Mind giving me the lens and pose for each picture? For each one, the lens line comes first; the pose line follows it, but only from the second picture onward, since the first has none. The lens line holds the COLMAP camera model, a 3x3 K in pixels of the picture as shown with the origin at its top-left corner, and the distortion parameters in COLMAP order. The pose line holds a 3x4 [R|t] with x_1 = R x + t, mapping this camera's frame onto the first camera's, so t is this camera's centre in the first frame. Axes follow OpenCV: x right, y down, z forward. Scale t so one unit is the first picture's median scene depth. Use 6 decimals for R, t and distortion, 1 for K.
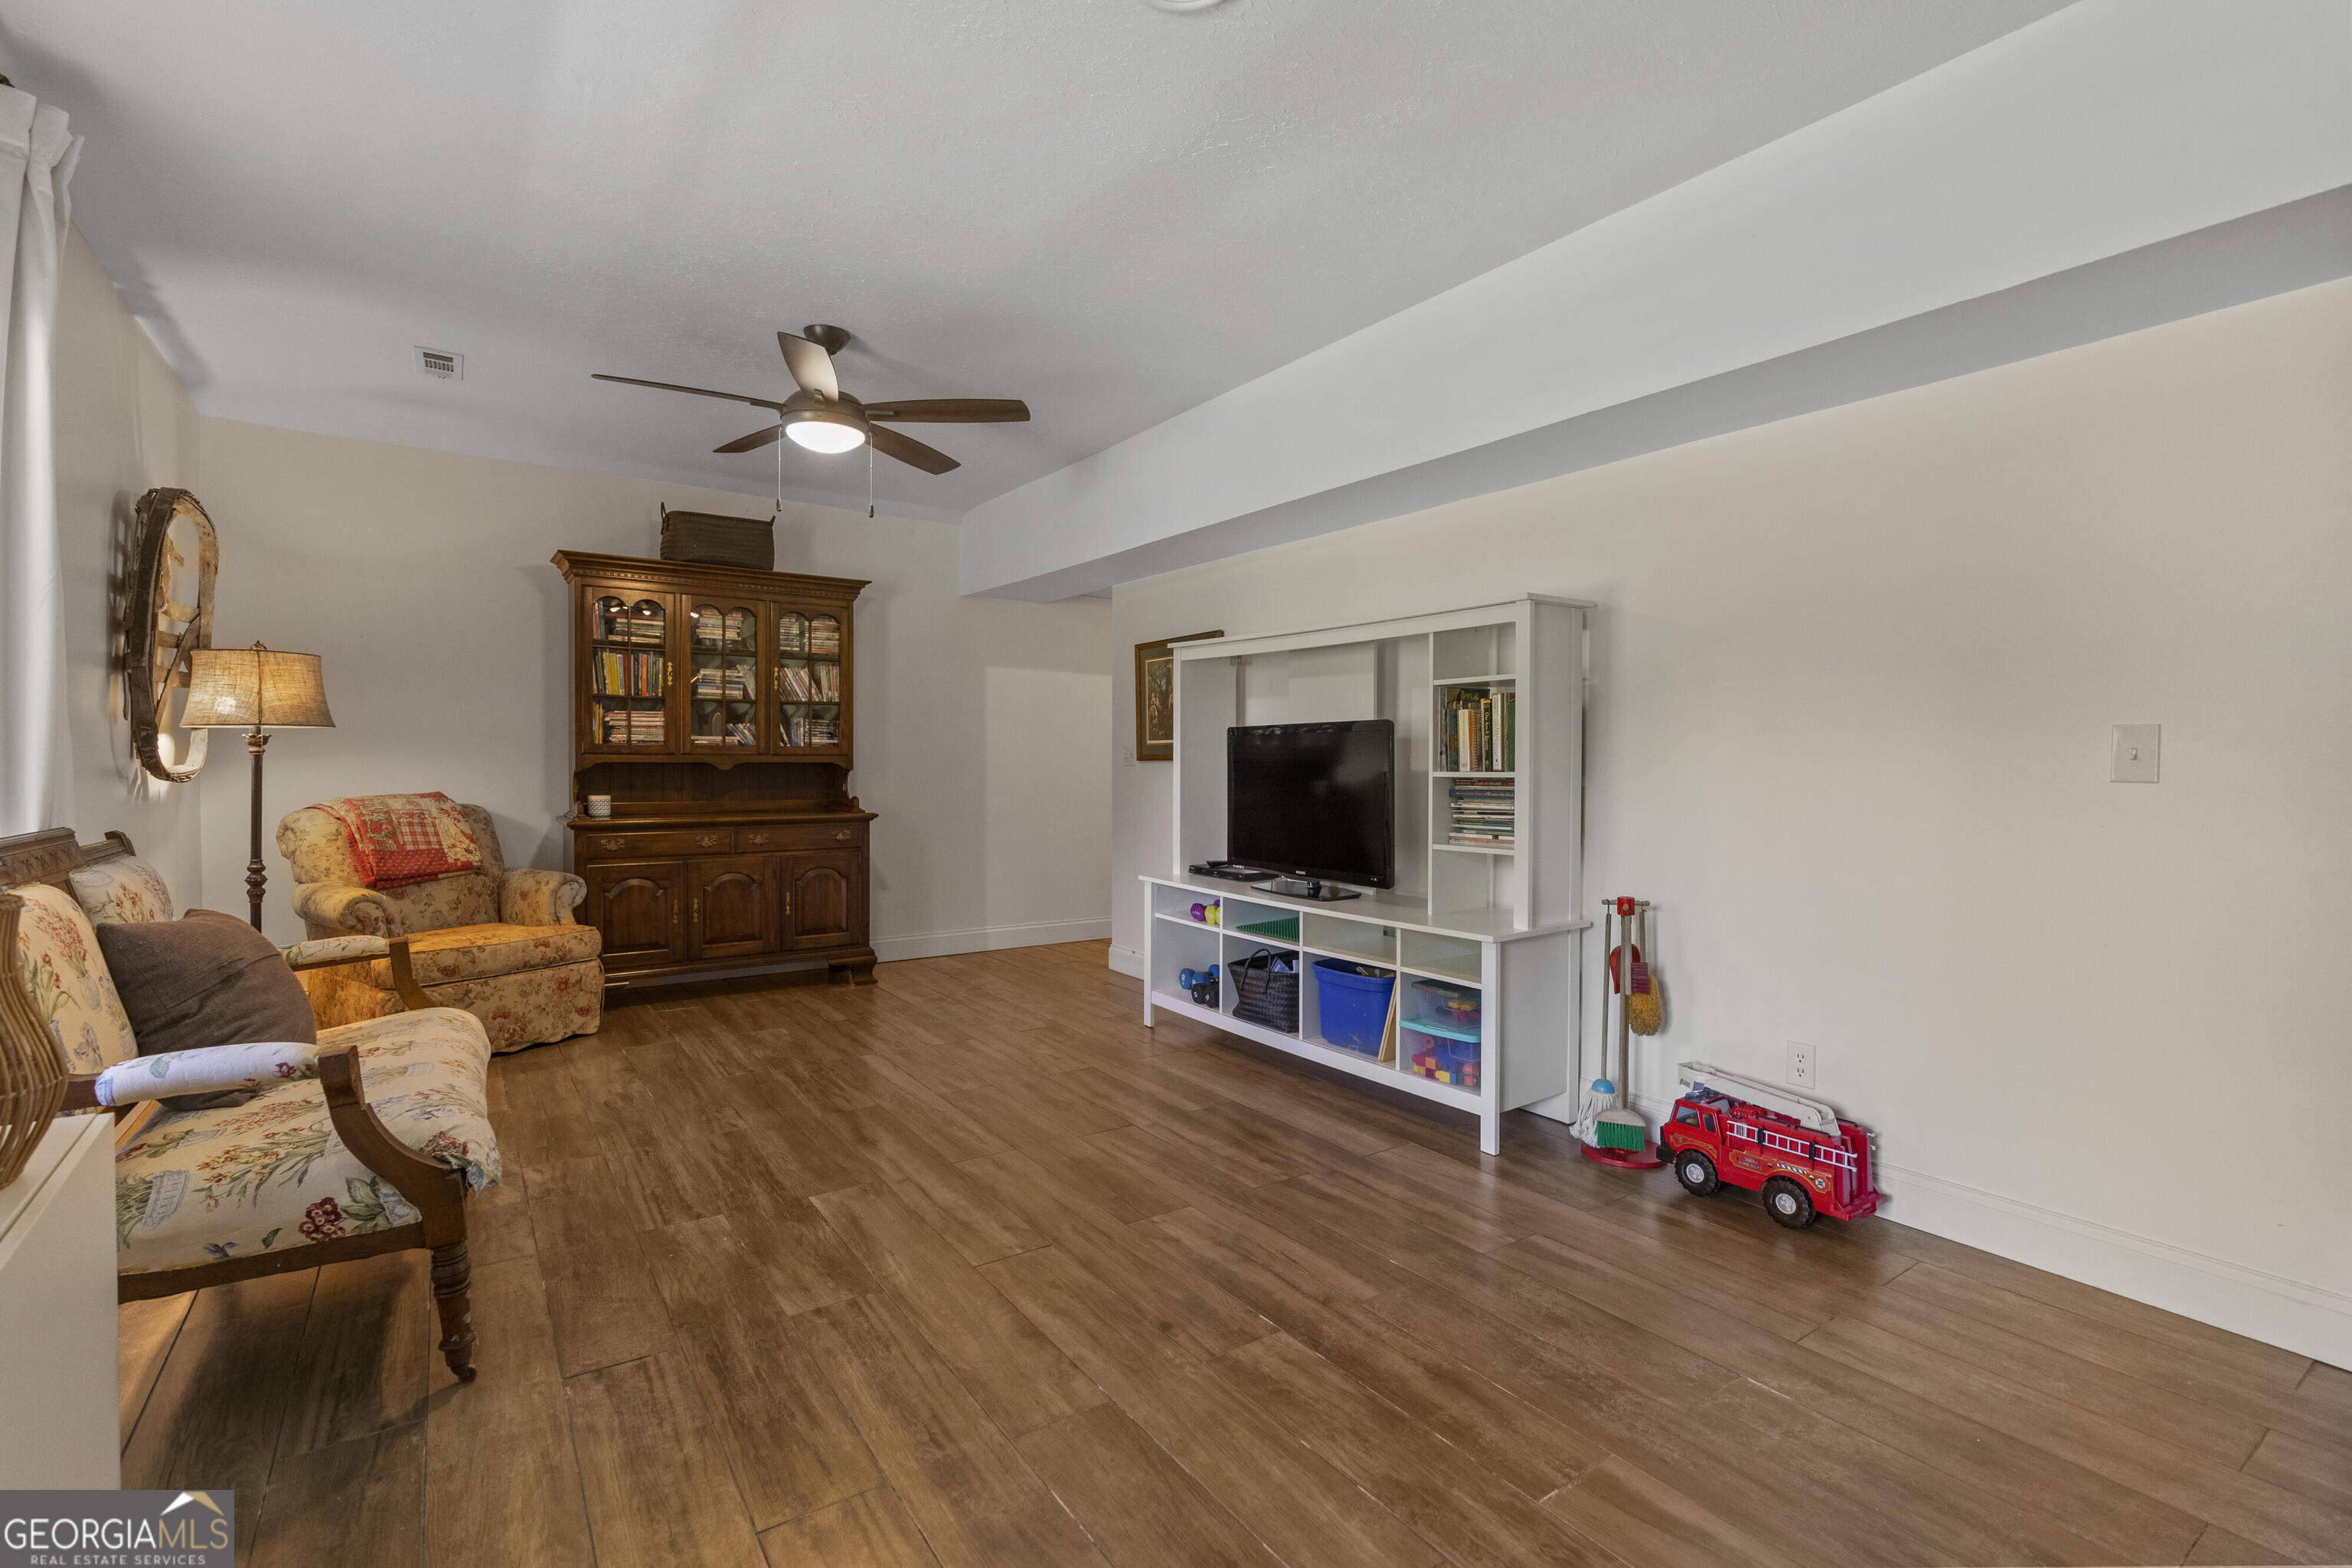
lens RADIAL K [[1062.5, 0, 1182.5], [0, 1062.5, 789.3], [0, 0, 1]] dist [-0.003528, -0.000079]
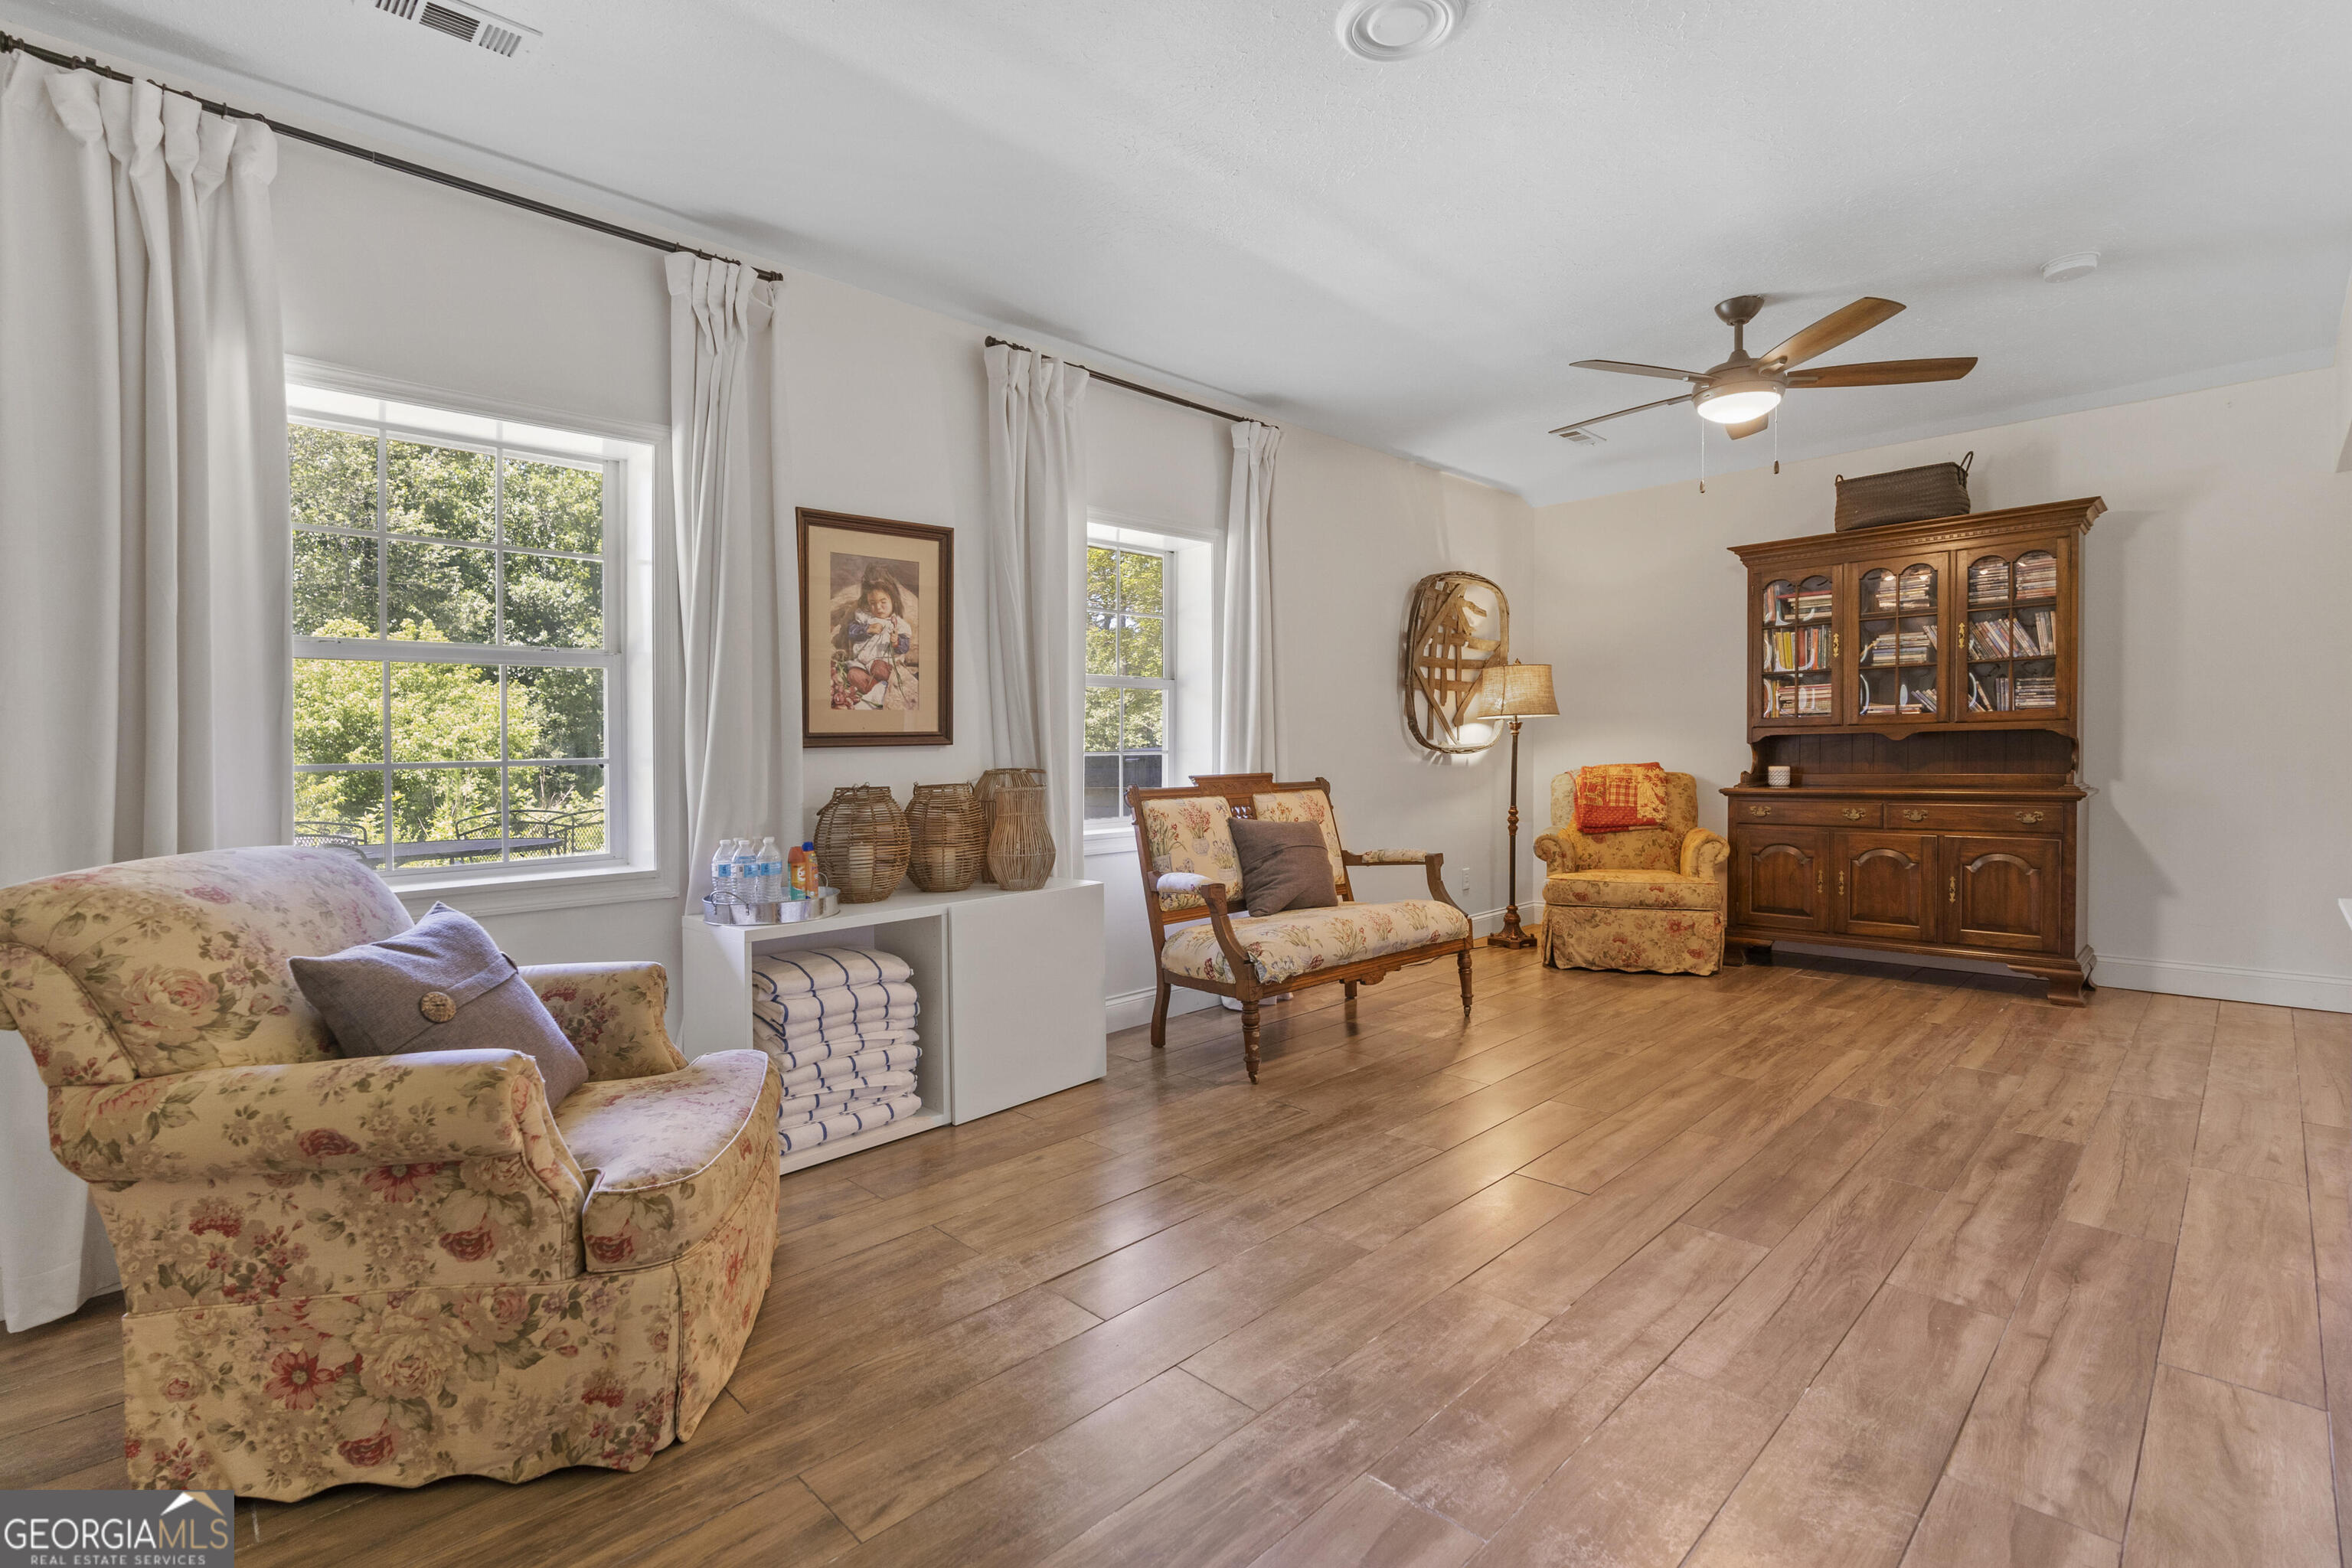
lens RADIAL K [[1092.1, 0, 1177.1], [0, 1092.1, 760.2], [0, 0, 1]] dist [-0.000619, 0.000220]
pose [[0.161803, -0.002331, -0.986820, 0.518314], [-0.009555, 0.999947, -0.003929, 0.011526], [0.986777, 0.010065, 0.161772, 0.265801]]
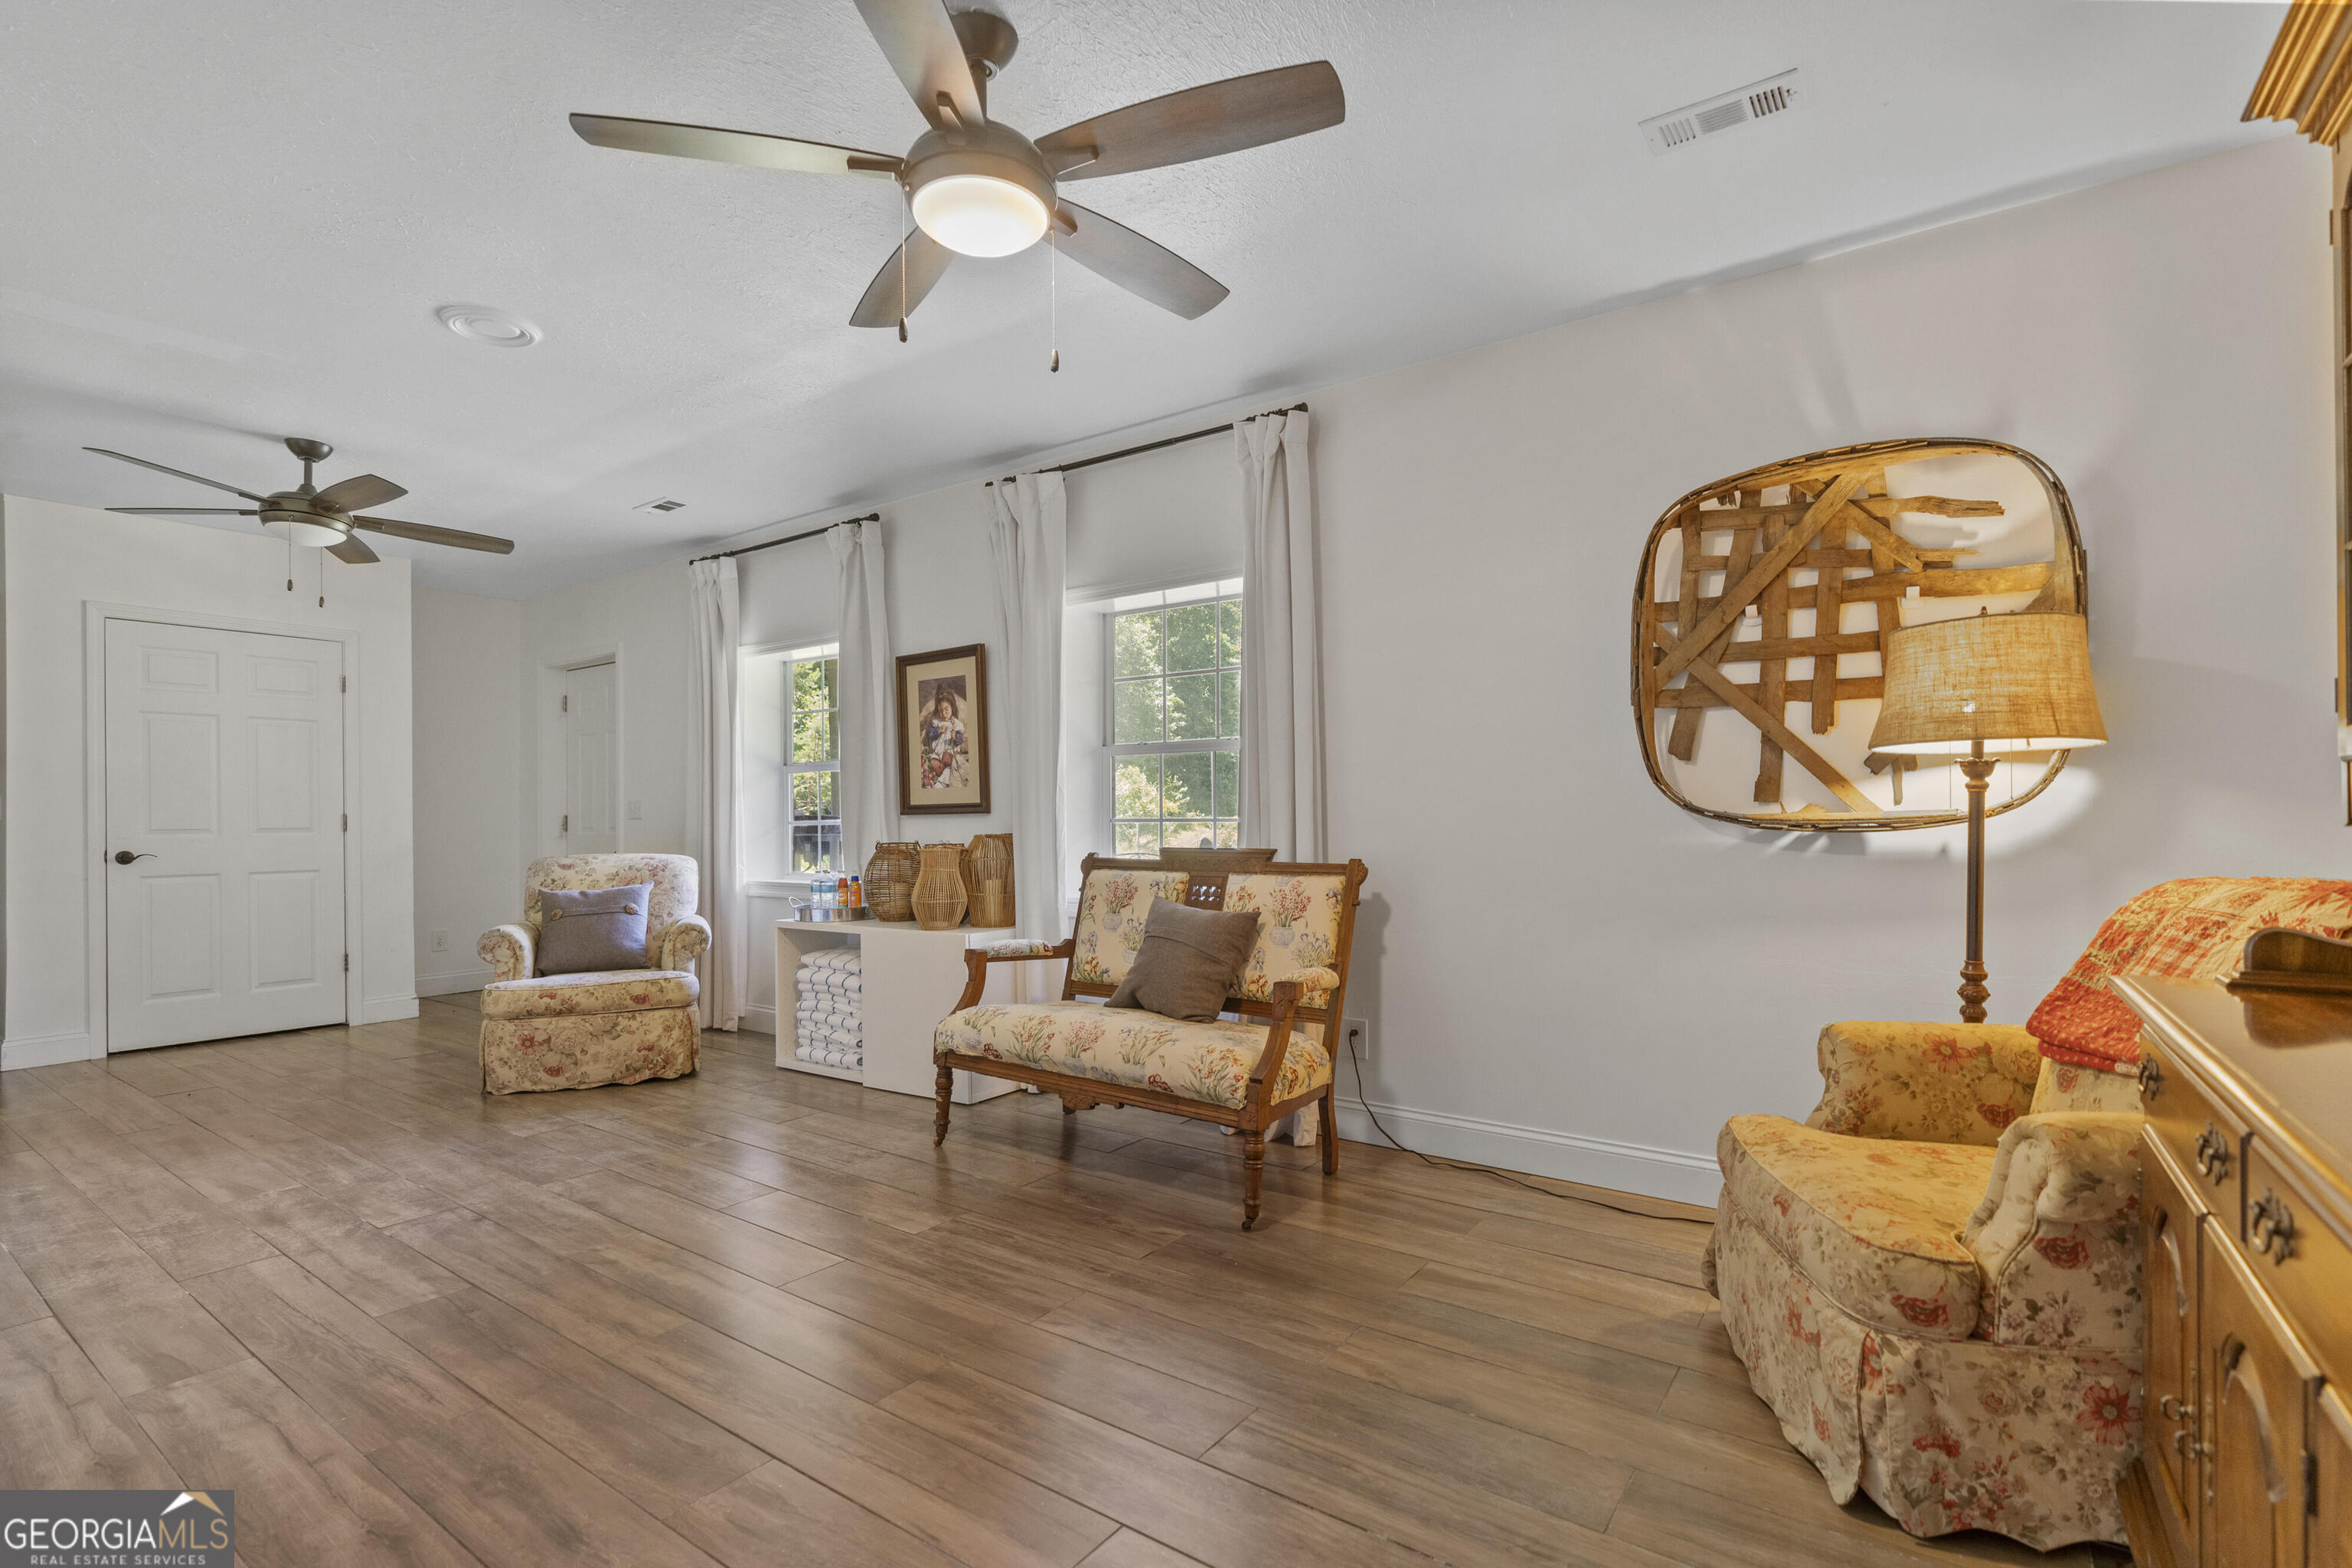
lens RADIAL K [[1079.4, 0, 1168.6], [0, 1079.4, 808.5], [0, 0, 1]] dist [-0.010044, -0.000159]
pose [[-0.946987, -0.010049, -0.321116, -0.209624], [-0.013851, 0.999858, 0.009559, -0.020853], [0.320974, 0.013500, -0.946992, 1.338985]]
